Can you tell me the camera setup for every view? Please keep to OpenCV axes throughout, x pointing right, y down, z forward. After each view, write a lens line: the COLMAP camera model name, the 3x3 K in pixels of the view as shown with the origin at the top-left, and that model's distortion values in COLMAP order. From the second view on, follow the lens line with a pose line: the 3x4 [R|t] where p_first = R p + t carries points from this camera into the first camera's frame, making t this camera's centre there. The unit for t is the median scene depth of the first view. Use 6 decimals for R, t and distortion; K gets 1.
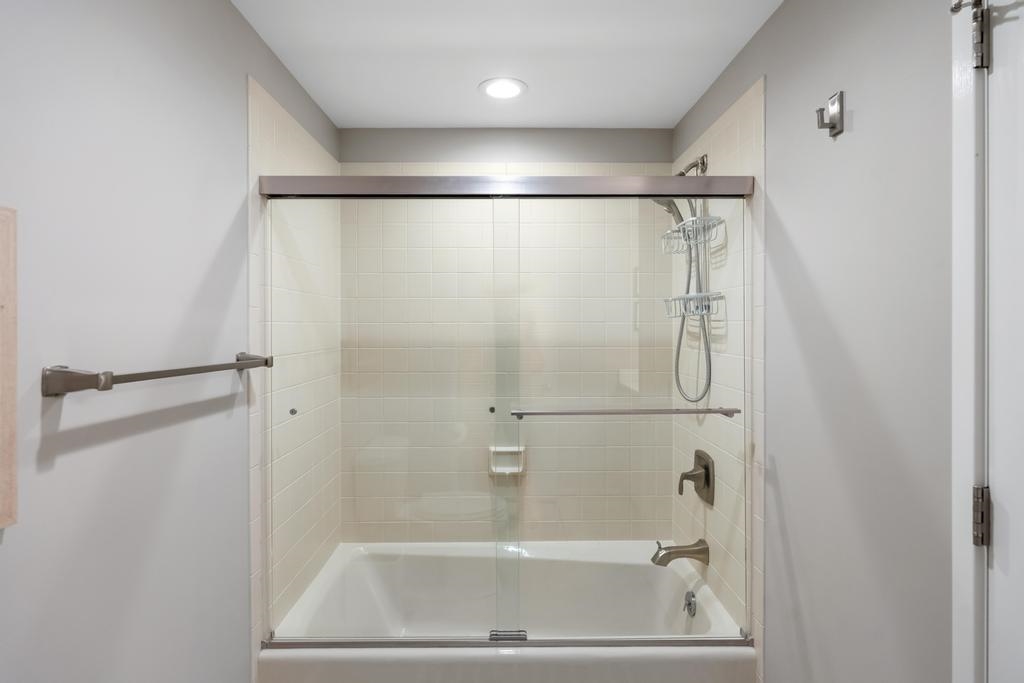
lens RADIAL K [[530.1, 0, 507.7], [0, 530.1, 327.5], [0, 0, 1]] dist [0.001792, 0.000010]
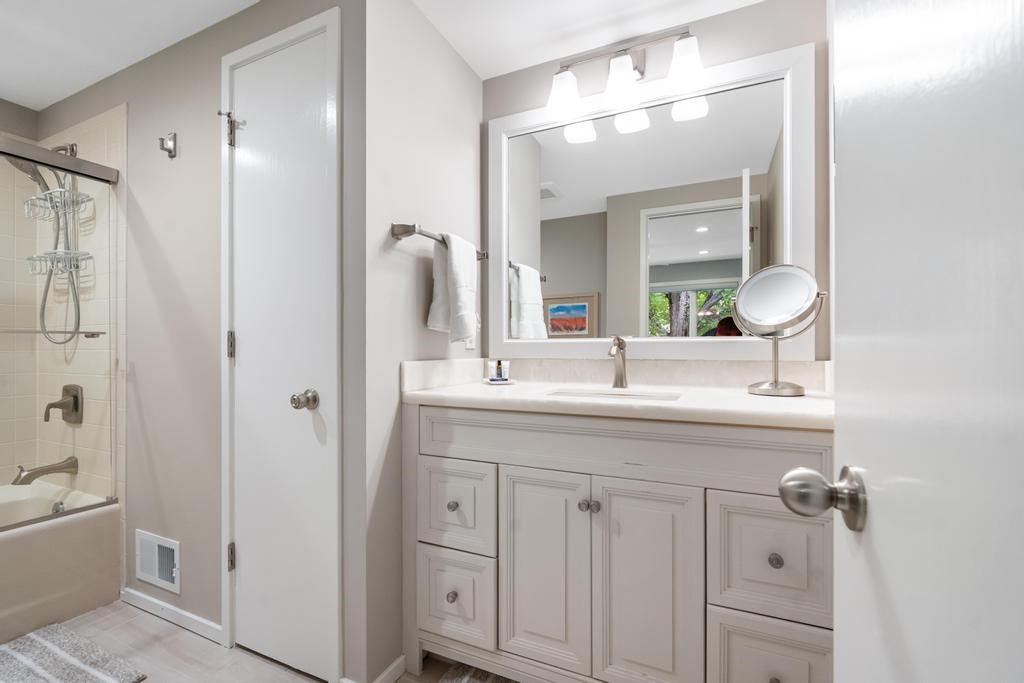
lens RADIAL K [[445.2, 0, 512.0], [0, 445.2, 341.5], [0, 0, 1]] dist [-0.008786, 0.000158]
pose [[0.425157, 0.004067, 0.905110, -0.126595], [0.006717, 0.999948, -0.007648, 0.155096], [-0.905094, 0.009331, 0.425108, -0.368491]]
